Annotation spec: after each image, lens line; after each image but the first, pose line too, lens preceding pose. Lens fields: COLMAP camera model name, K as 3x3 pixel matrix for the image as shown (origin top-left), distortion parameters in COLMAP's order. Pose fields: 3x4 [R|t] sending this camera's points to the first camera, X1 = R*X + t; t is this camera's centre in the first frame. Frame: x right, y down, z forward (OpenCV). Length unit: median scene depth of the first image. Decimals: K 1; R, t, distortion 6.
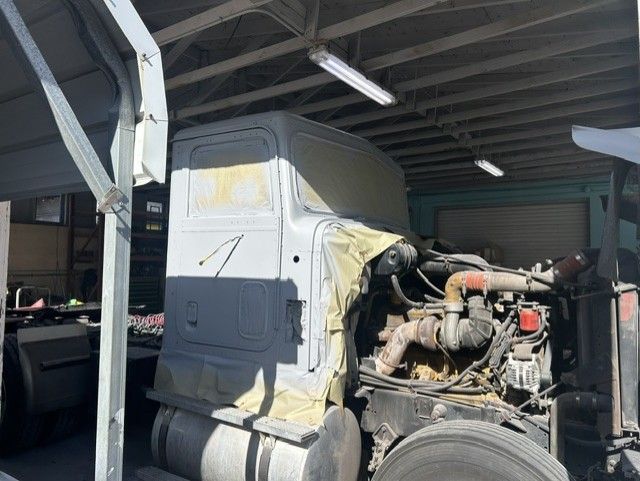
lens RADIAL K [[443.5, 0, 319.6], [0, 443.5, 243.7], [0, 0, 1]] dist [0.077388, -0.105466]
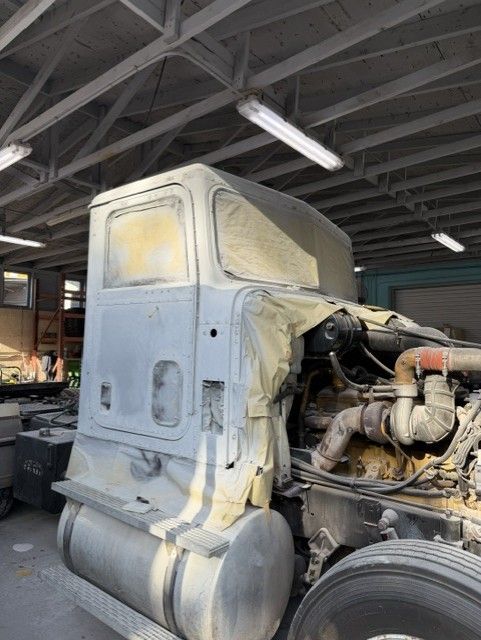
lens RADIAL K [[423.8, 0, 240.5], [0, 423.8, 320.0], [0, 0, 1]] dist [0.095463, -0.133510]
pose [[0.996049, -0.006440, -0.088570, 0.066141], [0.005058, 0.999862, -0.015815, 0.022079], [0.088660, 0.015305, 0.995944, 0.179750]]
